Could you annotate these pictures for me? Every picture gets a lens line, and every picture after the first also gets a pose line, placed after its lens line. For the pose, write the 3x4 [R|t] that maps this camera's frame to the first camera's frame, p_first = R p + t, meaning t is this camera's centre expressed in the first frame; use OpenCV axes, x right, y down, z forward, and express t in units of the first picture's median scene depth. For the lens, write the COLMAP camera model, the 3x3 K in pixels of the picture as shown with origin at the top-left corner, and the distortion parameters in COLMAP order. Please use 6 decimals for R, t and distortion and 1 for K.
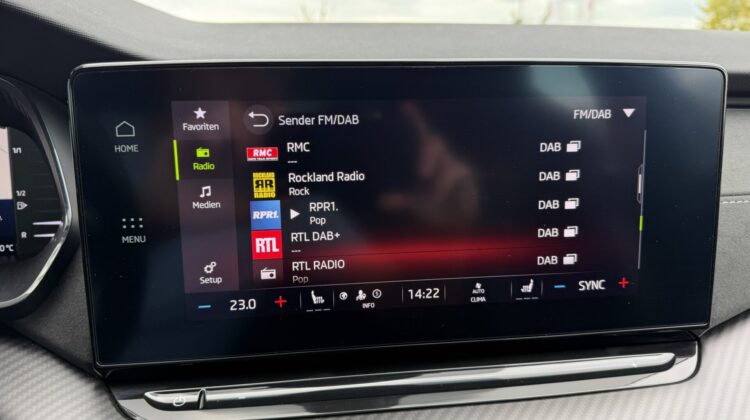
lens RADIAL K [[549.5, 0, 370.7], [0, 549.5, 212.3], [0, 0, 1]] dist [0.057000, -0.100703]
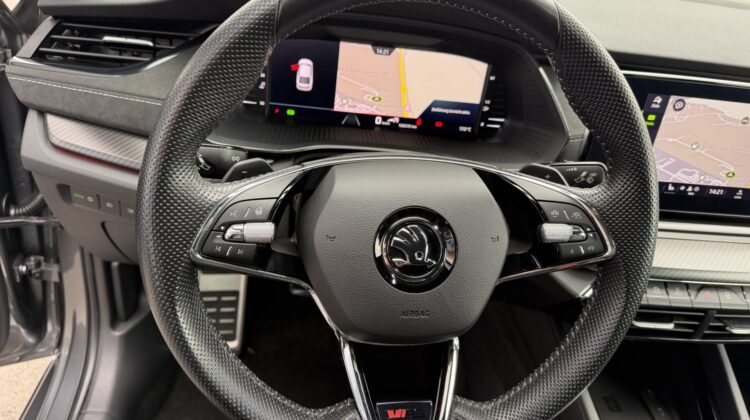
lens RADIAL K [[549.5, 0, 370.7], [0, 549.5, 212.3], [0, 0, 1]] dist [0.057000, -0.100703]
pose [[0.989994, 0.136928, 0.034087, -1.286361], [-0.140808, 0.942902, 0.301842, -0.234497], [0.009190, -0.303622, 0.952748, -1.072074]]
